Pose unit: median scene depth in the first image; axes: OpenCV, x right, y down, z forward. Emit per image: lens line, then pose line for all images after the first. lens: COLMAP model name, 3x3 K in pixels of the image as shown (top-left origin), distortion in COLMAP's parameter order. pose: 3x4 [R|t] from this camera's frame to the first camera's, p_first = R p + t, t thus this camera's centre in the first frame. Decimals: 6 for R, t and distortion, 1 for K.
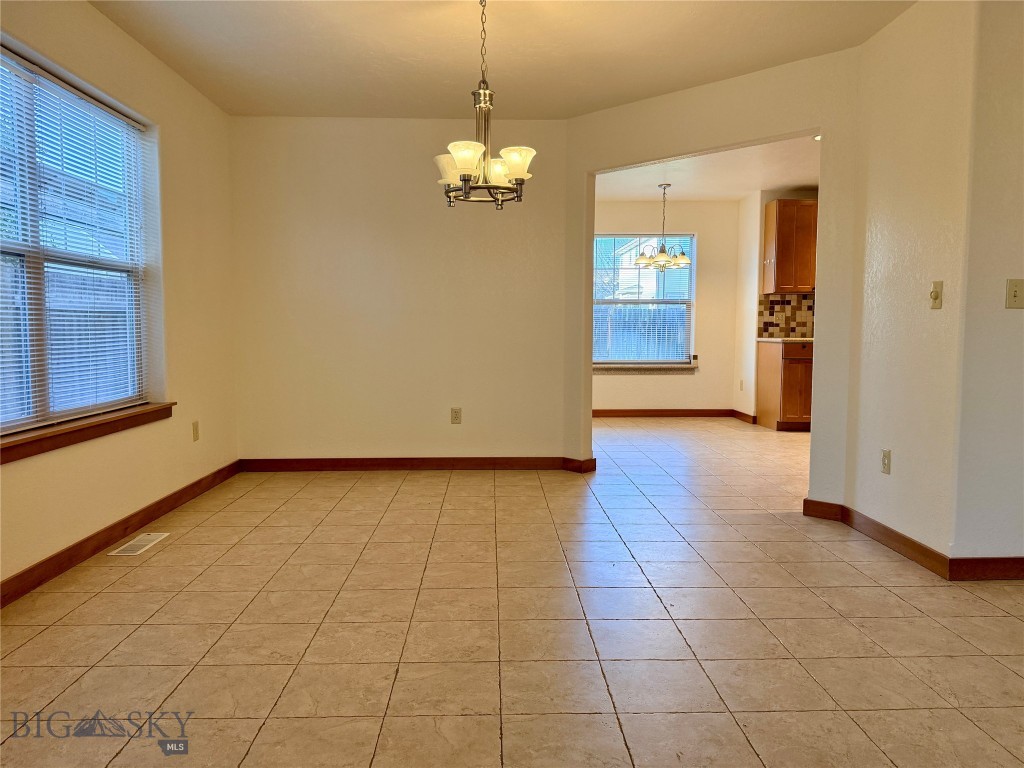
lens RADIAL K [[722.4, 0, 512.0], [0, 722.4, 384.0], [0, 0, 1]] dist [0.037929, -0.001965]
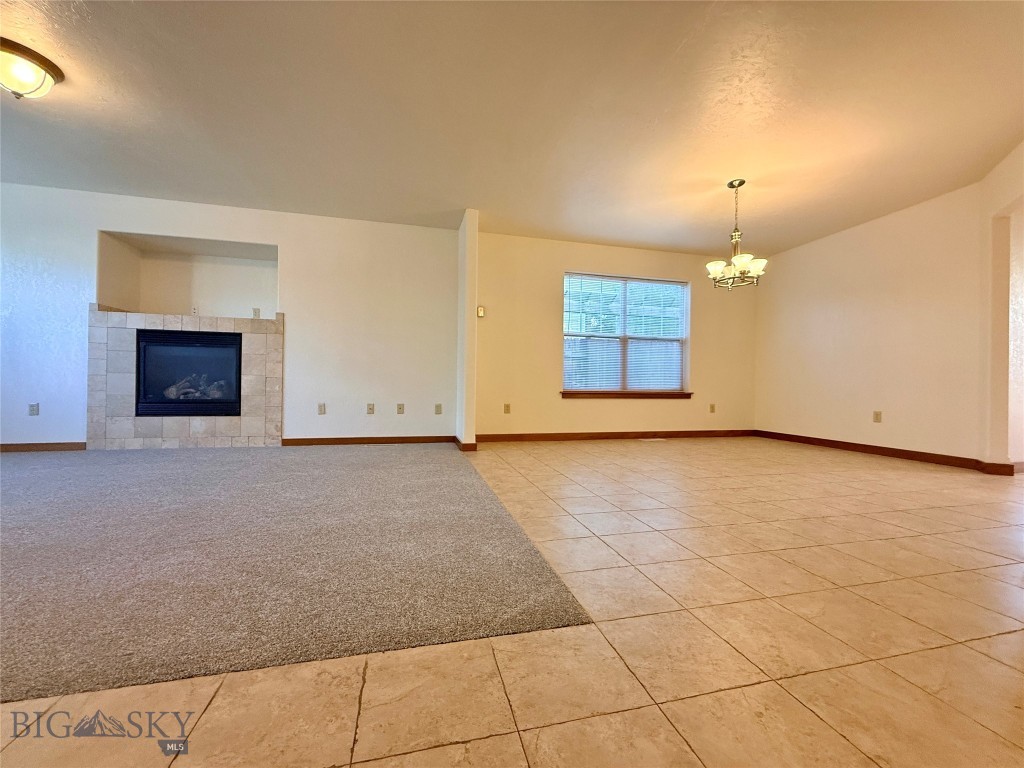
lens RADIAL K [[401.8, 0, 512.0], [0, 401.8, 384.0], [0, 0, 1]] dist [-0.000658, -0.000057]
pose [[0.213607, -0.001137, -0.976919, 0.936157], [-0.087725, 0.995937, -0.020341, 0.099688], [0.972973, 0.090045, 0.212639, 0.179822]]
